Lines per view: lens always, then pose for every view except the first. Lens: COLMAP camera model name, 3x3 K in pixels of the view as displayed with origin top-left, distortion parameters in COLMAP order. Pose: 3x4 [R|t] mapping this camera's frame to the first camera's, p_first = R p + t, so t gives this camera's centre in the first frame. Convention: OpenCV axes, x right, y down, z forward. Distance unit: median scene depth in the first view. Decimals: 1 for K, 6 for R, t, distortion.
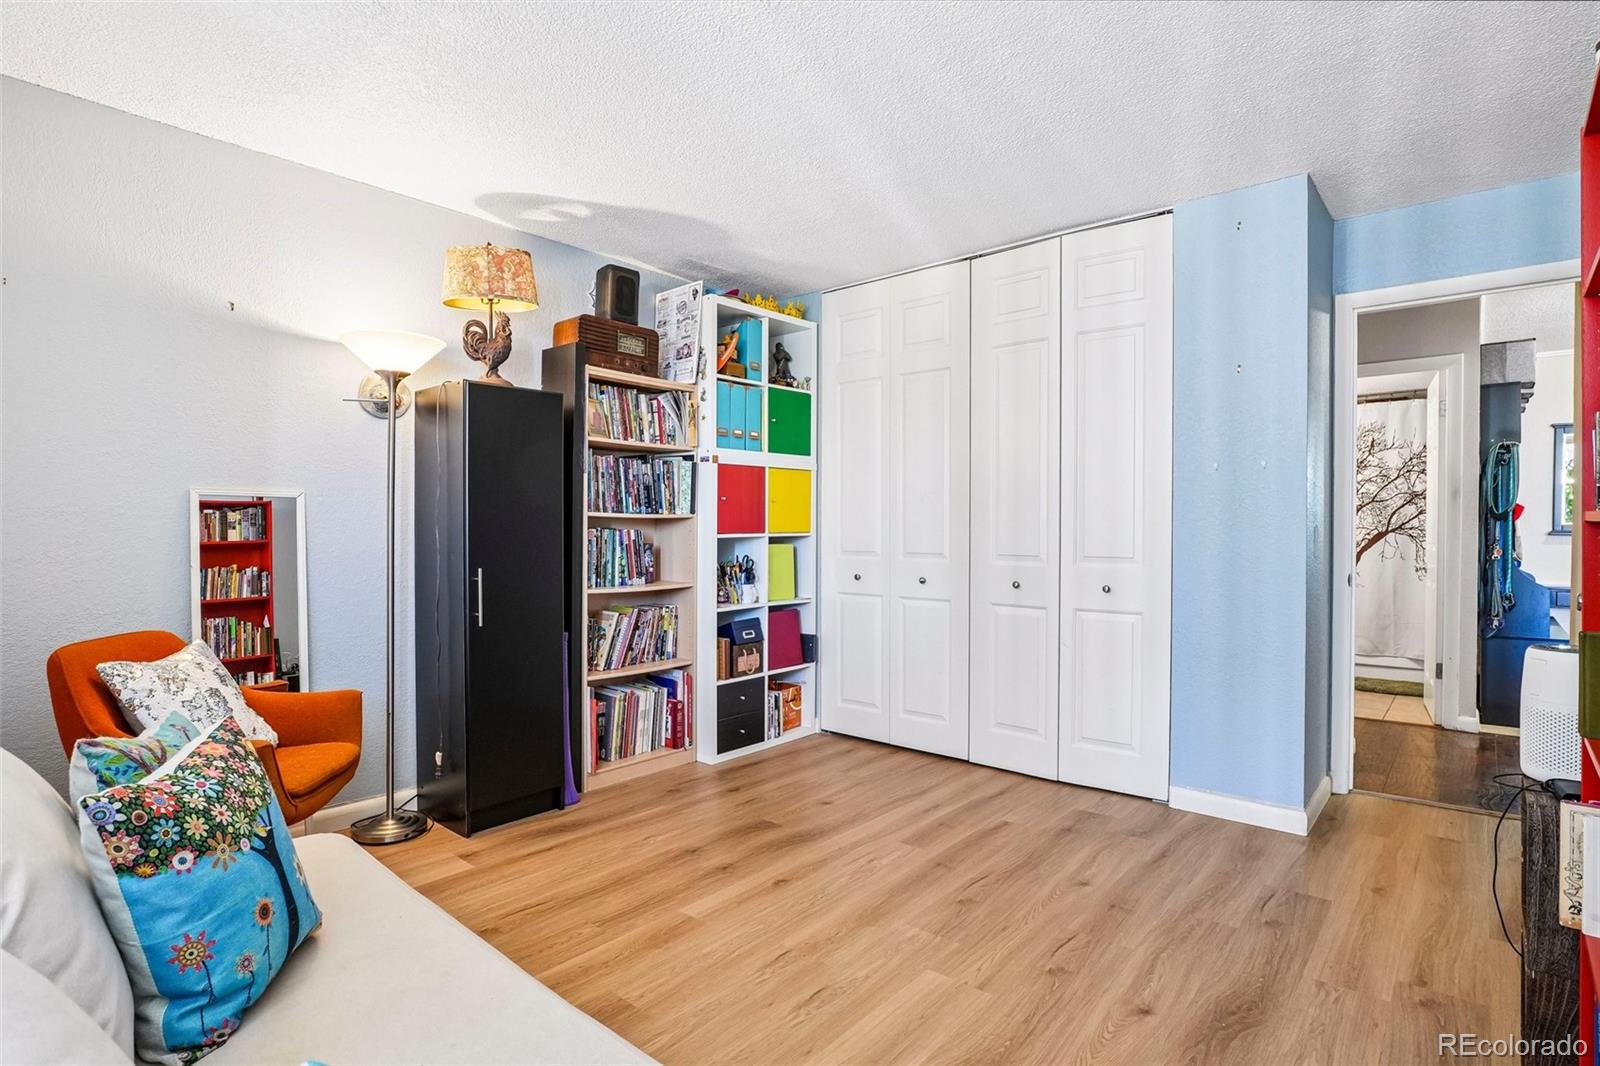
lens RADIAL K [[801.8, 0, 793.4], [0, 801.8, 516.1], [0, 0, 1]] dist [-0.026300, 0.000179]
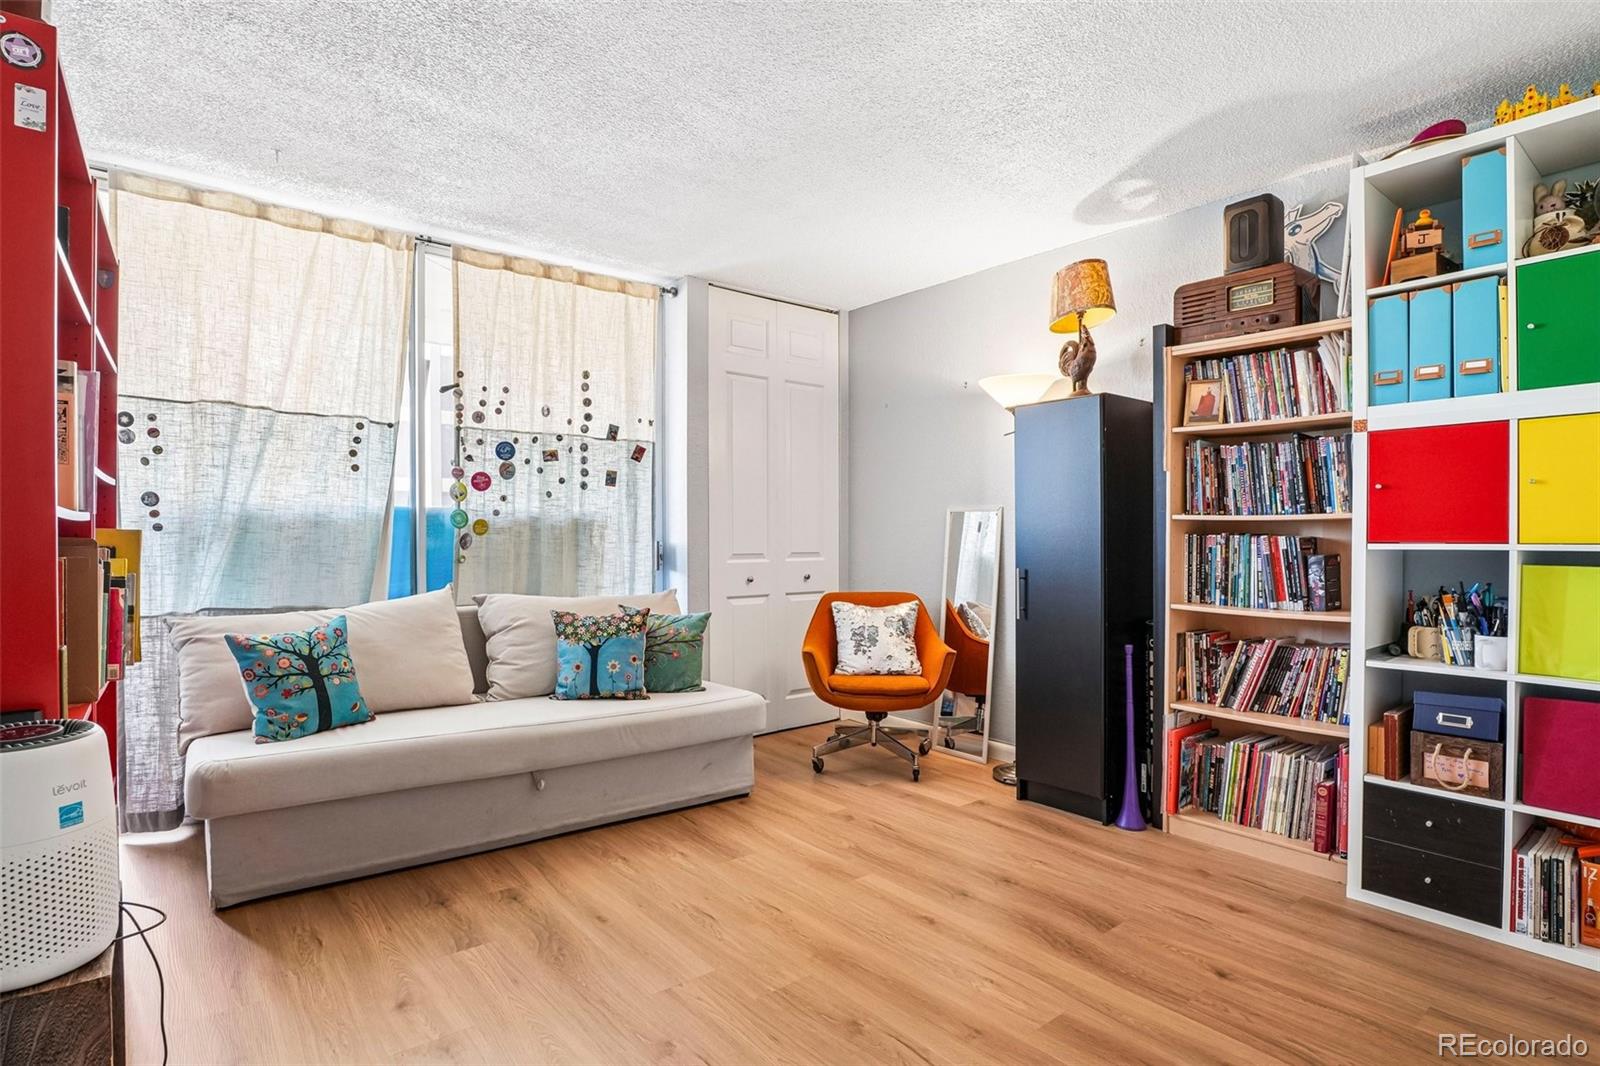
lens RADIAL K [[799.1, 0, 802.5], [0, 799.1, 540.1], [0, 0, 1]] dist [-0.043796, 0.009898]
pose [[-0.161818, 0.008518, -0.986784, 0.690685], [0.011453, 0.999912, 0.006753, 0.012376], [0.986754, -0.010209, -0.161901, 0.777194]]
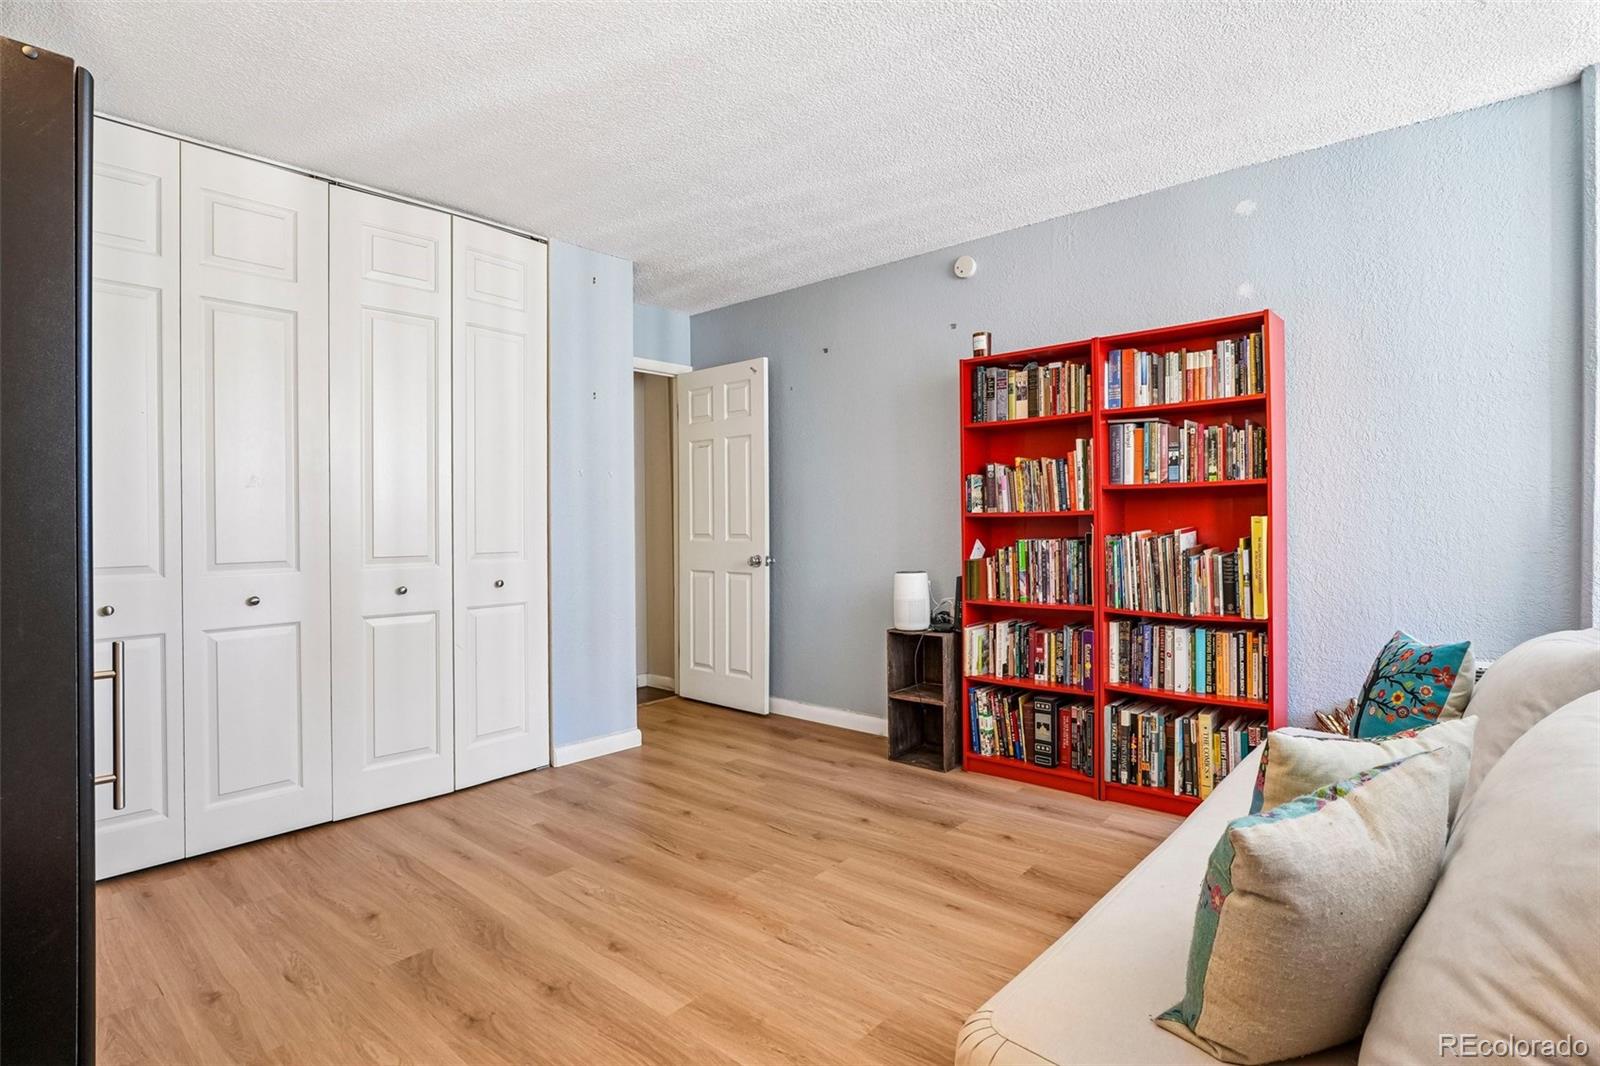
lens RADIAL K [[799.1, 0, 802.5], [0, 799.1, 540.1], [0, 0, 1]] dist [-0.043796, 0.009898]
pose [[-0.001311, -0.019330, 0.999812, -0.637672], [-0.001045, 0.999813, 0.019329, 0.015494], [-0.999999, -0.001020, -0.001331, 0.621467]]
